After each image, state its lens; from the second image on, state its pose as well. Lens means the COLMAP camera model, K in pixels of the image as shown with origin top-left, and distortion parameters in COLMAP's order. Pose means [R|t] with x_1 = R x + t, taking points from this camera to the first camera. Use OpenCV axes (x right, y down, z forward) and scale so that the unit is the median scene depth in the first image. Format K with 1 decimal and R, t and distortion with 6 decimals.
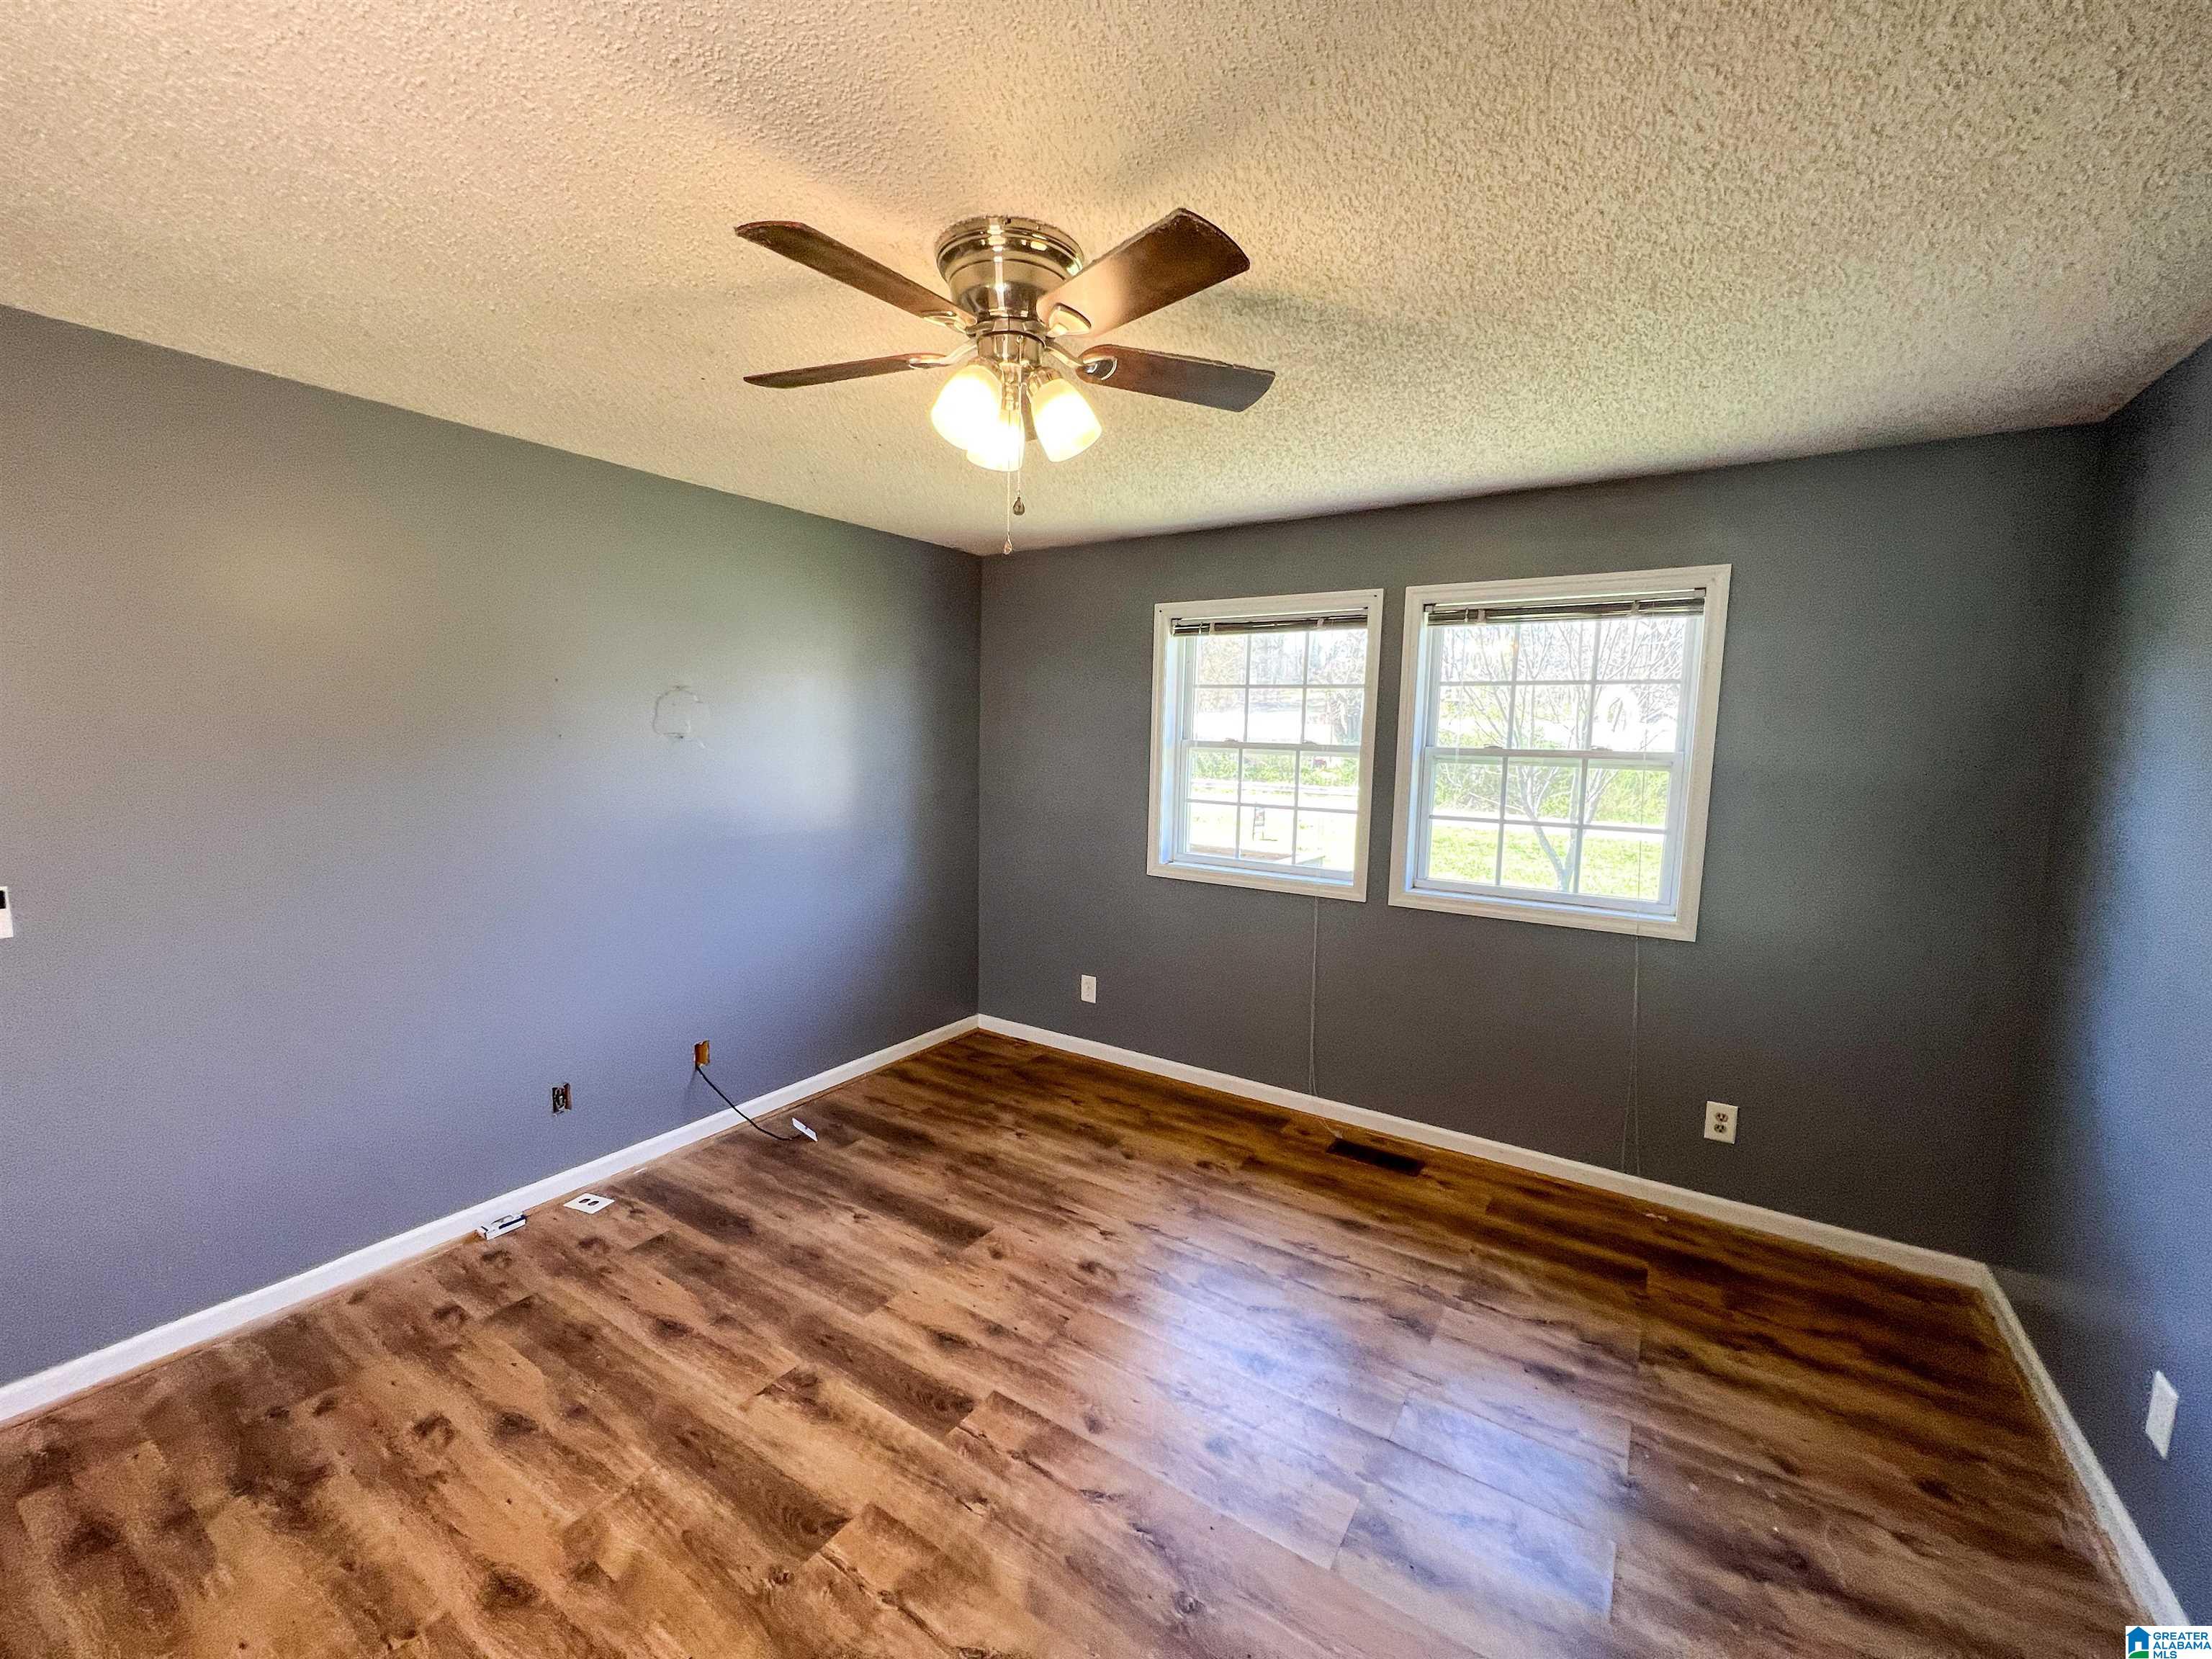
lens RADIAL K [[889.9, 0, 1103.0], [0, 889.9, 835.6], [0, 0, 1]] dist [-0.001885, 0.000707]
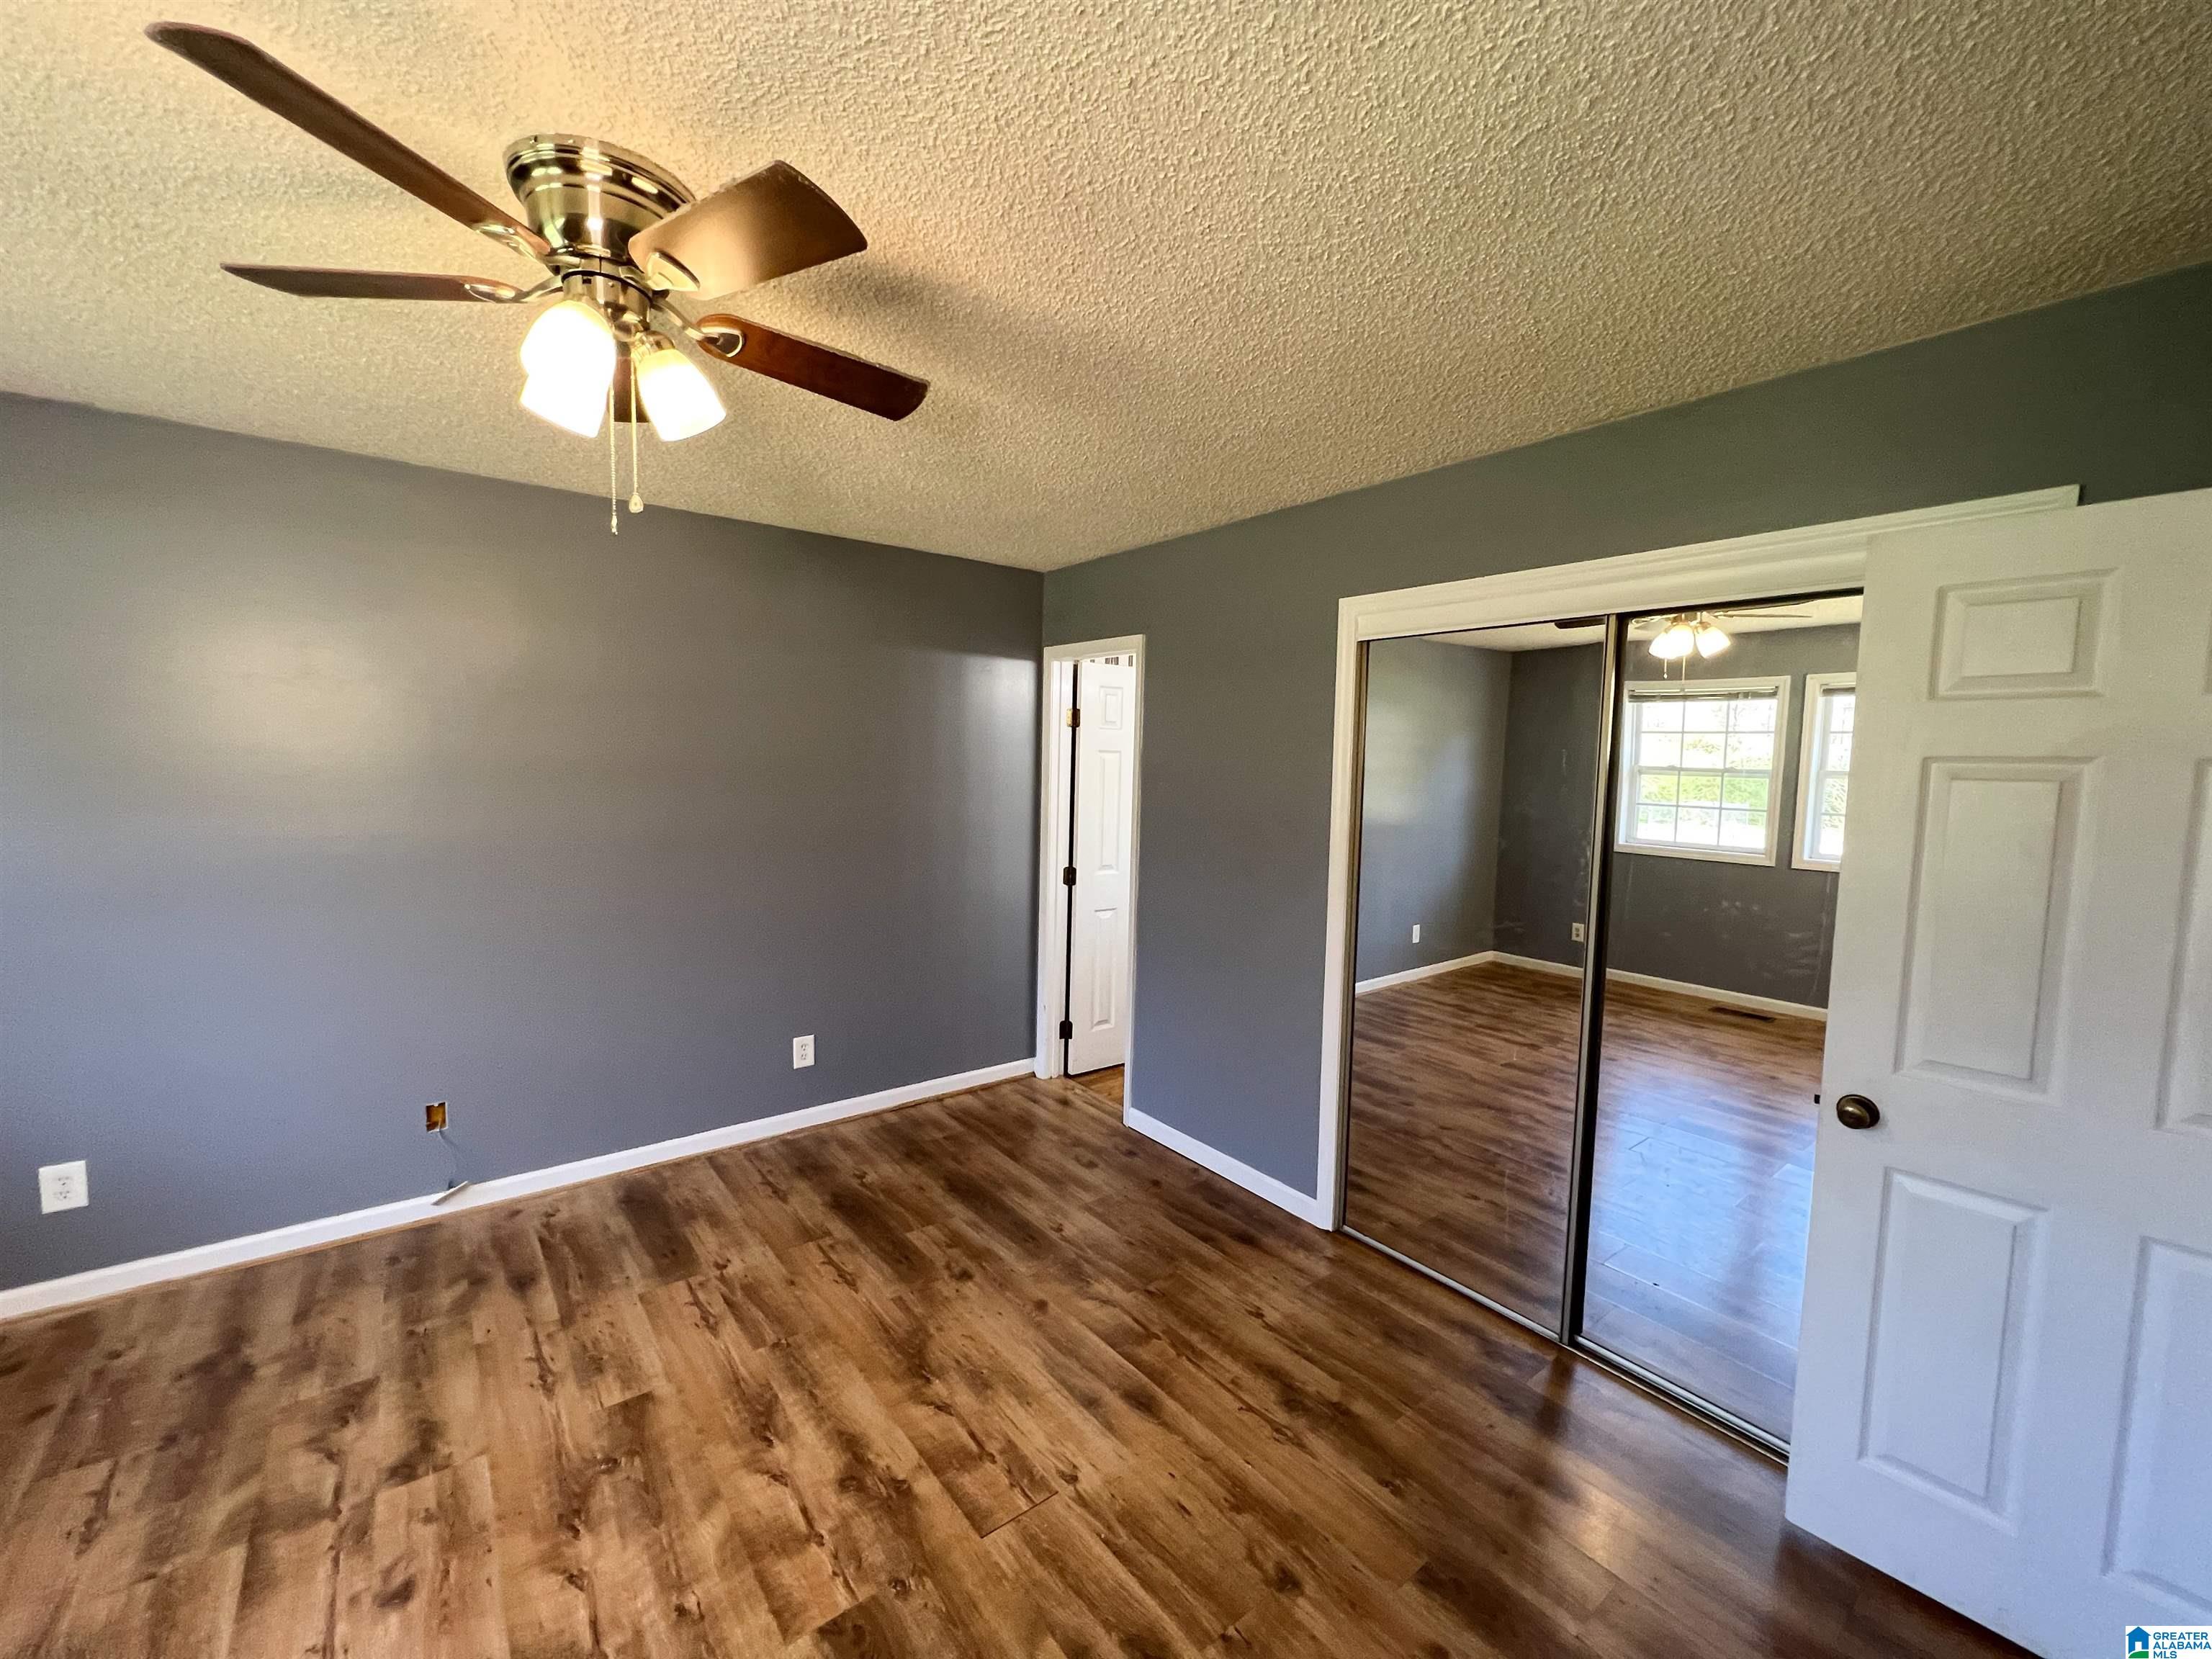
lens RADIAL K [[889.9, 0, 1103.0], [0, 889.9, 835.6], [0, 0, 1]] dist [-0.001885, 0.000707]
pose [[-0.945482, -0.068729, 0.318341, -0.475641], [-0.002998, 0.979274, 0.202520, -0.119828], [-0.325662, 0.190525, -0.926091, 0.955448]]
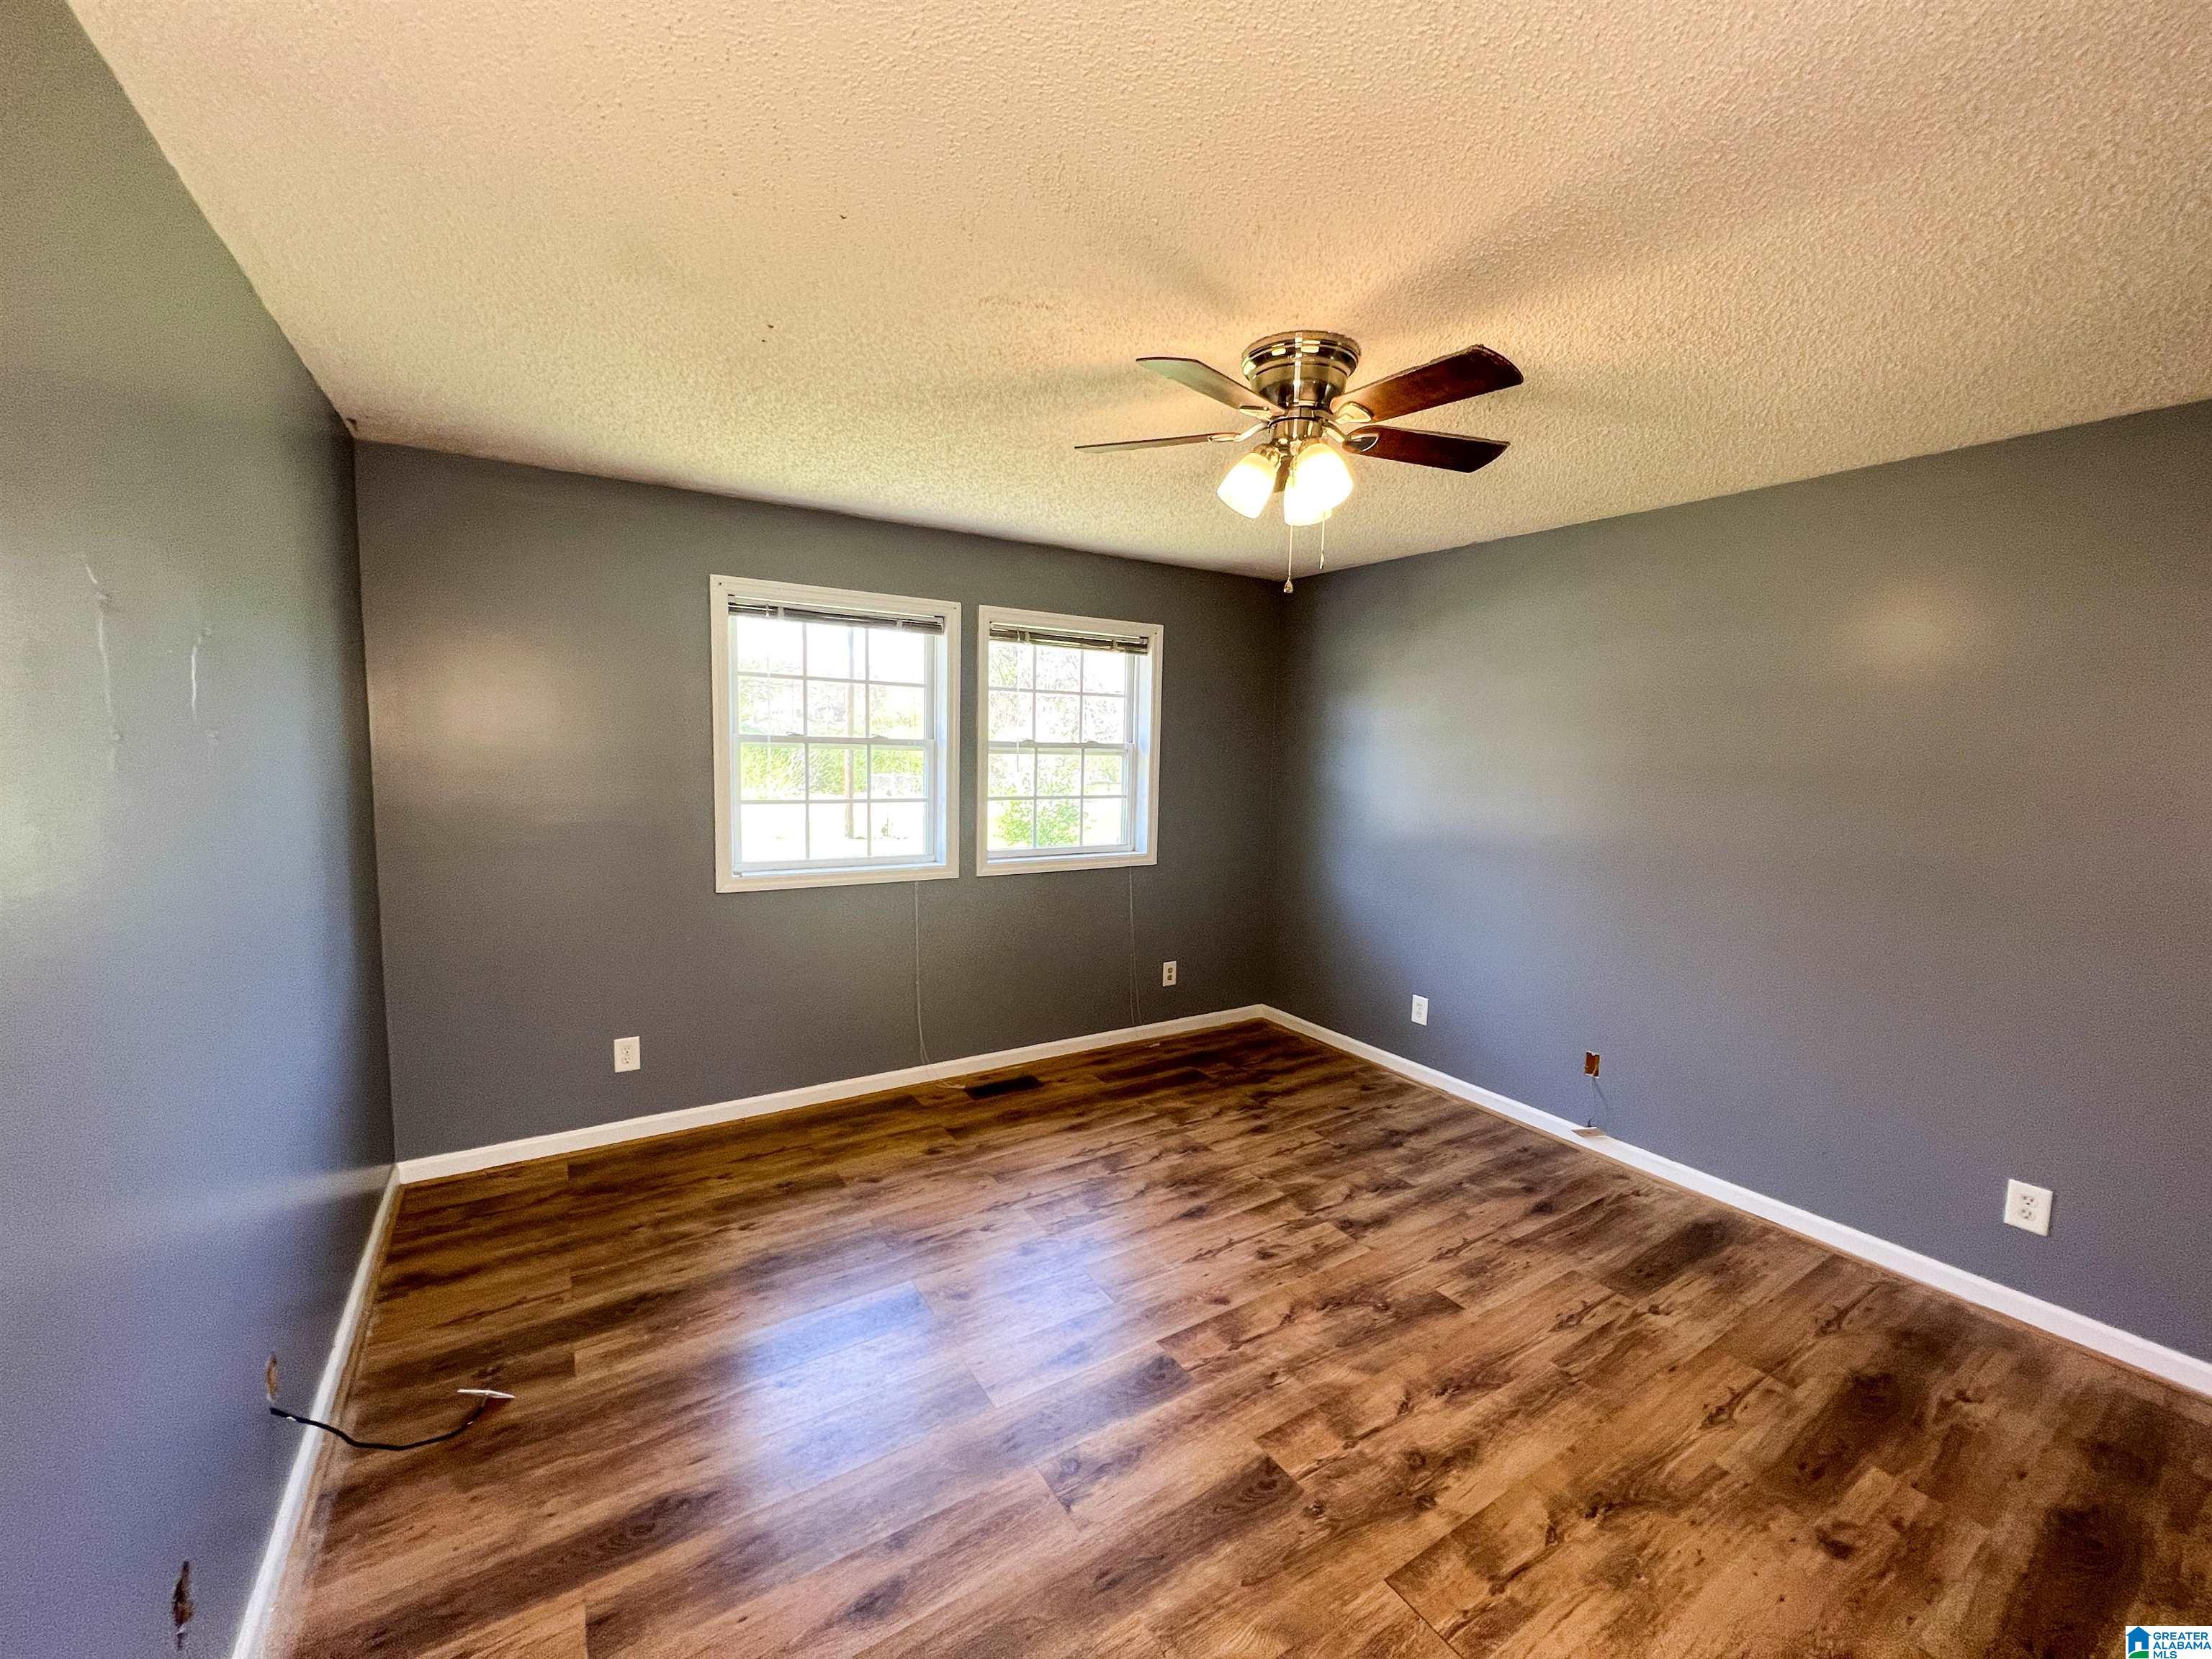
lens RADIAL K [[892.0, 0, 1113.7], [0, 892.0, 832.5], [0, 0, 1]] dist [-0.002027, -0.000003]
pose [[0.408078, -0.103548, 0.907056, -0.772270], [0.090399, 0.993247, 0.072717, -0.055906], [-0.908460, 0.052323, 0.414683, 0.408179]]
